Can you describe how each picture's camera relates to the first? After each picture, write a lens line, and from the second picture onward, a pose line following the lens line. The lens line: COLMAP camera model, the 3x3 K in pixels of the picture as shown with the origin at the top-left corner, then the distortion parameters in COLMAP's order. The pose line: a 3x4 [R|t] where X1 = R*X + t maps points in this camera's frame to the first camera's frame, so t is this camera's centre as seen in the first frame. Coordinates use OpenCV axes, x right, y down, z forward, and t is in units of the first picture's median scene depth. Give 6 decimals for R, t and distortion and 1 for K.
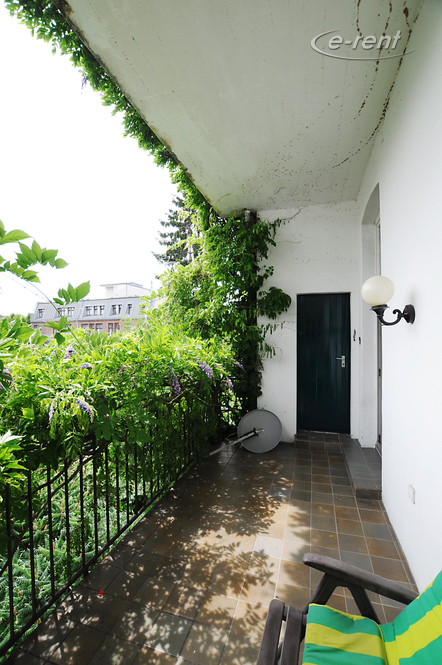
lens RADIAL K [[290.0, 0, 219.0], [0, 290.0, 336.8], [0, 0, 1]] dist [-0.016573, 0.000328]
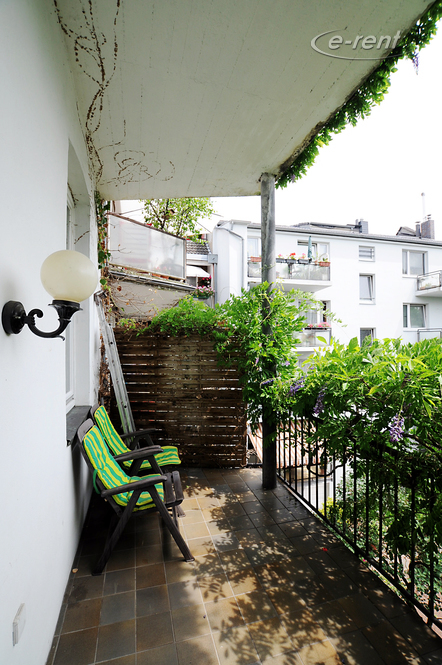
lens RADIAL K [[290.0, 0, 219.0], [0, 290.0, 336.8], [0, 0, 1]] dist [-0.016573, 0.000328]
pose [[-0.827394, -0.000357, -0.561622, 0.673949], [0.009940, 0.999834, -0.015279, -0.030492], [0.561534, -0.018224, -0.827253, 1.758566]]
